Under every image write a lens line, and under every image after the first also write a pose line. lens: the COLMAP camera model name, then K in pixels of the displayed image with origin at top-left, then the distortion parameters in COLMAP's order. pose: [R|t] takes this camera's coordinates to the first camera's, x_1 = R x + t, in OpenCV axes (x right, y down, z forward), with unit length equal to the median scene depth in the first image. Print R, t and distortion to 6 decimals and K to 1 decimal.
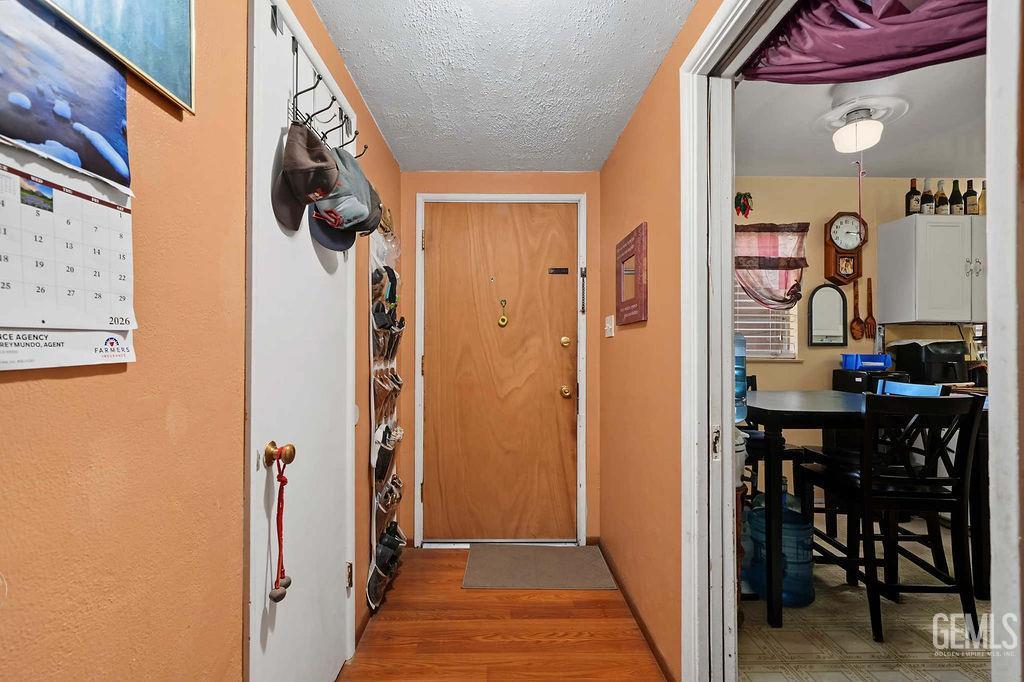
lens RADIAL K [[431.7, 0, 510.3], [0, 431.7, 345.8], [0, 0, 1]] dist [-0.001226, 0.001710]
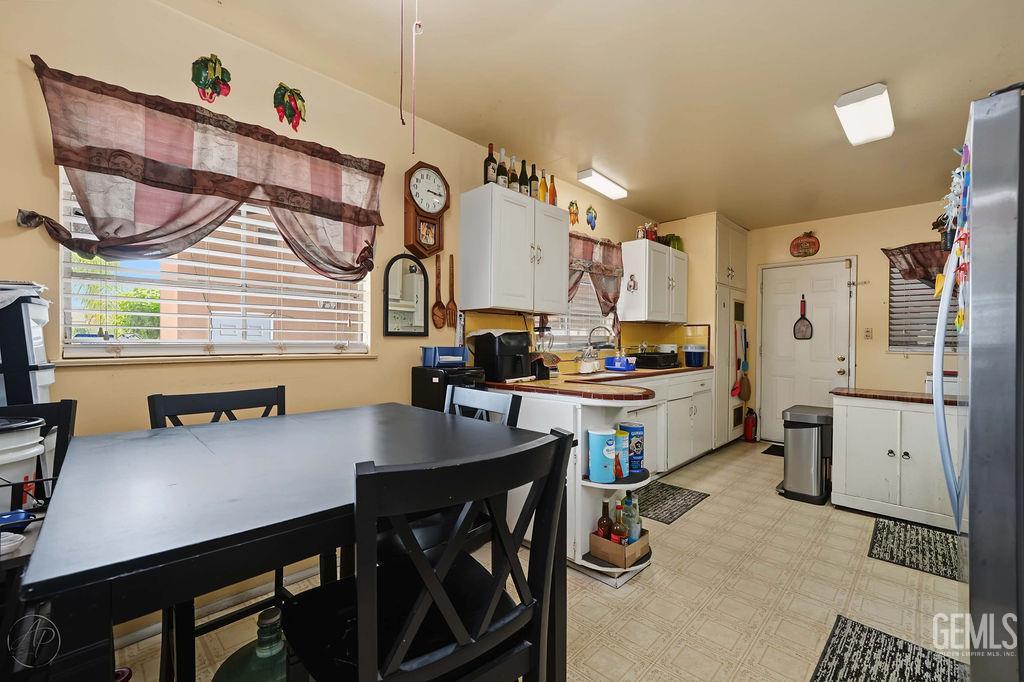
lens RADIAL K [[431.7, 0, 508.3], [0, 431.7, 344.0], [0, 0, 1]] dist [-0.001226, 0.001710]
pose [[0.703862, -0.006278, 0.710309, 0.325487], [-0.011526, 0.999728, 0.020258, -0.002920], [-0.710243, -0.022446, 0.703599, 0.341486]]
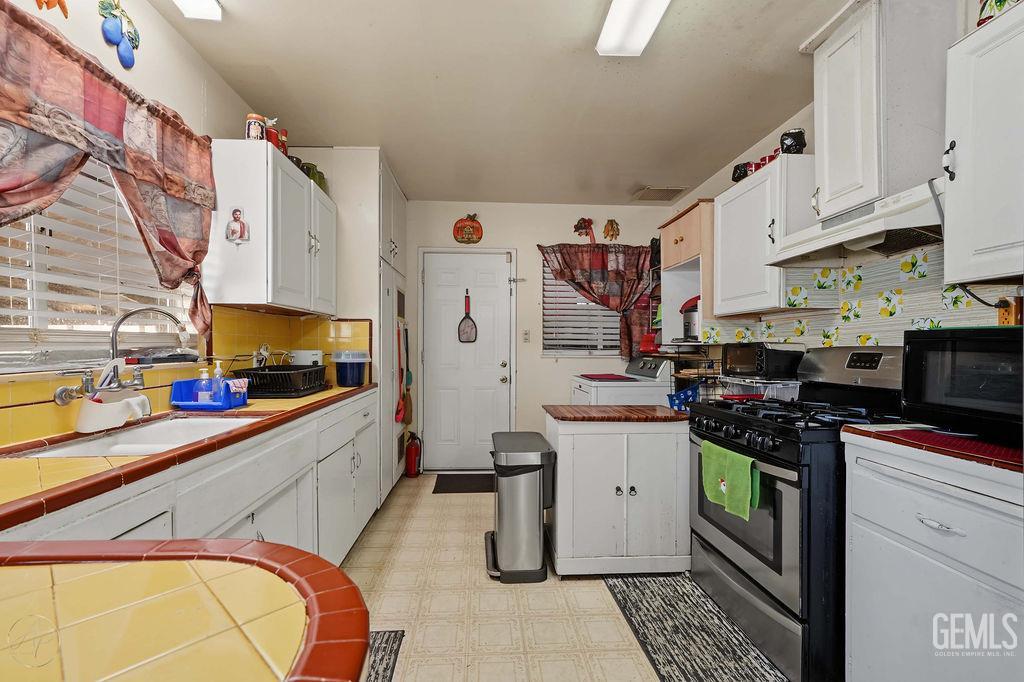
lens RADIAL K [[431.7, 0, 490.6], [0, 431.7, 351.8], [0, 0, 1]] dist [-0.001226, 0.001710]
pose [[-0.023153, -0.016805, 0.999591, 0.795909], [-0.014805, 0.999755, 0.016465, 0.003715], [-0.999622, -0.014417, -0.023396, 0.596806]]
